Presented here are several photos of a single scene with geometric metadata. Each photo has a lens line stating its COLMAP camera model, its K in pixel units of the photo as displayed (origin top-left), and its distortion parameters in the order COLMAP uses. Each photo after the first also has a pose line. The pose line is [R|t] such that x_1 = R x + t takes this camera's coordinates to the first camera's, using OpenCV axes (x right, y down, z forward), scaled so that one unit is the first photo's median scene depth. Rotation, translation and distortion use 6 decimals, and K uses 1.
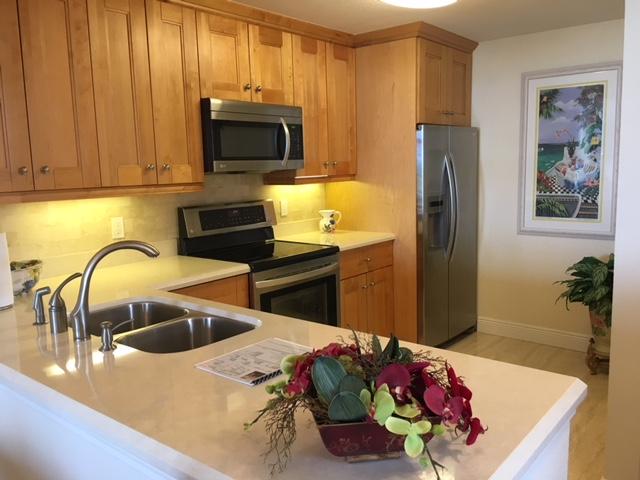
lens RADIAL K [[547.8, 0, 320.0], [0, 547.8, 240.0], [0, 0, 1]] dist [0.094438, -0.136907]
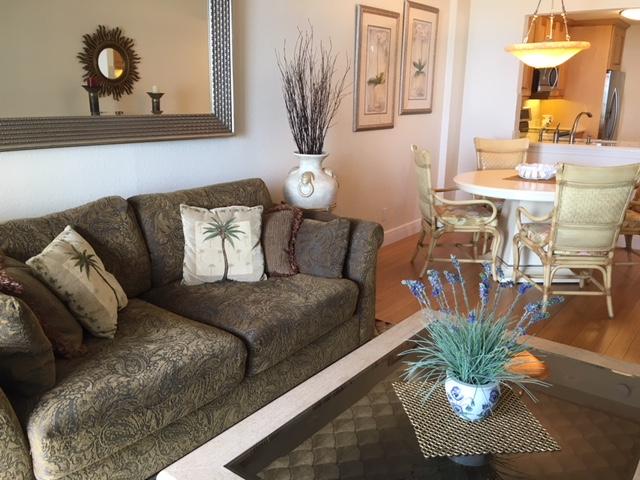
lens RADIAL K [[547.8, 0, 320.0], [0, 547.8, 240.0], [0, 0, 1]] dist [0.094438, -0.136907]
pose [[0.999220, 0.025081, 0.030511, -0.804292], [-0.028600, 0.992242, 0.120985, 0.161172], [-0.027240, -0.121764, 0.992185, -0.906588]]
